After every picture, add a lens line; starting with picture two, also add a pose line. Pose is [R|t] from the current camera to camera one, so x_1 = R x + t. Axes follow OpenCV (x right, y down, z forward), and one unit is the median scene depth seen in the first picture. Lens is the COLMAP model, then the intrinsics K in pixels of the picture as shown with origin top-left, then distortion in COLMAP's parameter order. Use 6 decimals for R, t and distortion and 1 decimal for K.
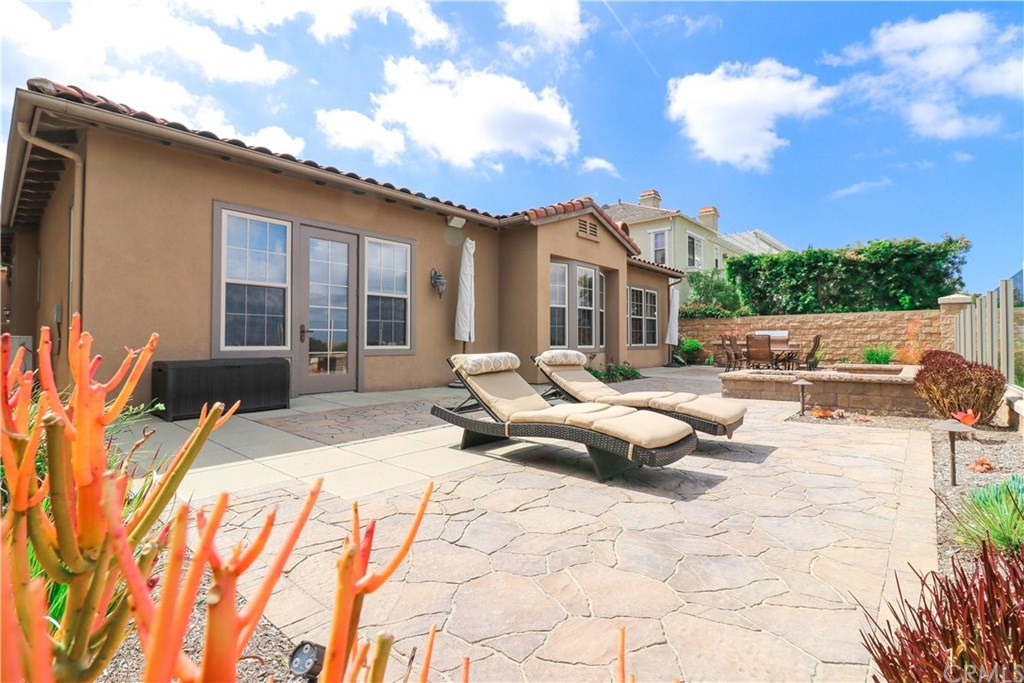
lens RADIAL K [[469.4, 0, 519.4], [0, 469.4, 333.4], [0, 0, 1]] dist [-0.003950, -0.008463]
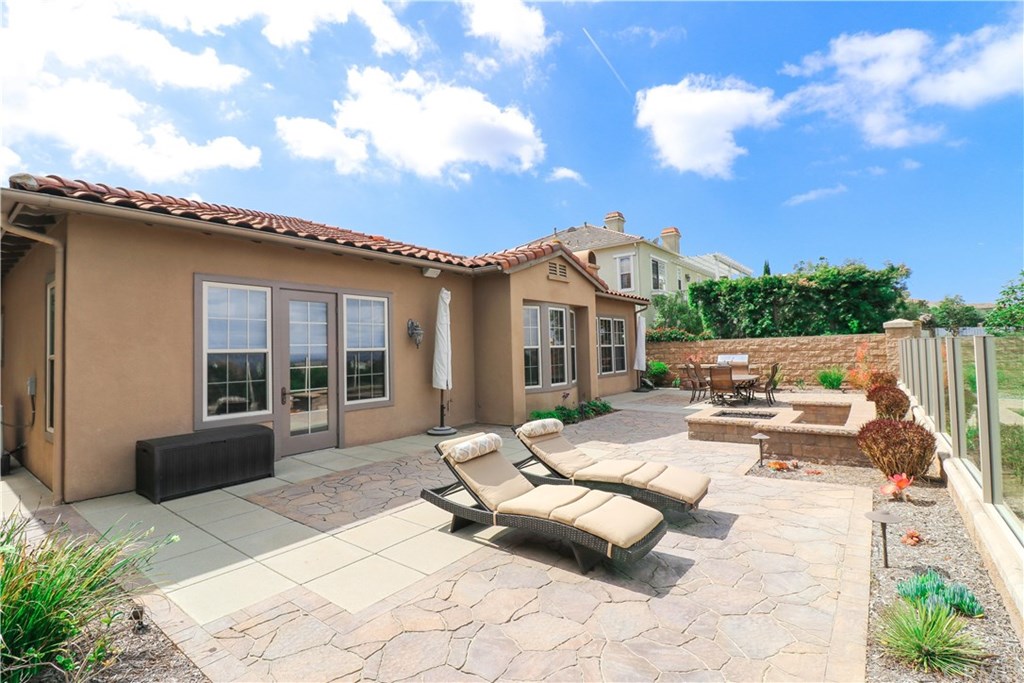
lens RADIAL K [[469.4, 0, 517.3], [0, 469.4, 334.4], [0, 0, 1]] dist [-0.003950, -0.008463]
pose [[0.997916, -0.020262, 0.061259, -0.015341], [0.021123, 0.999687, -0.013442, -0.096499], [-0.060968, 0.014708, 0.998031, -0.041030]]
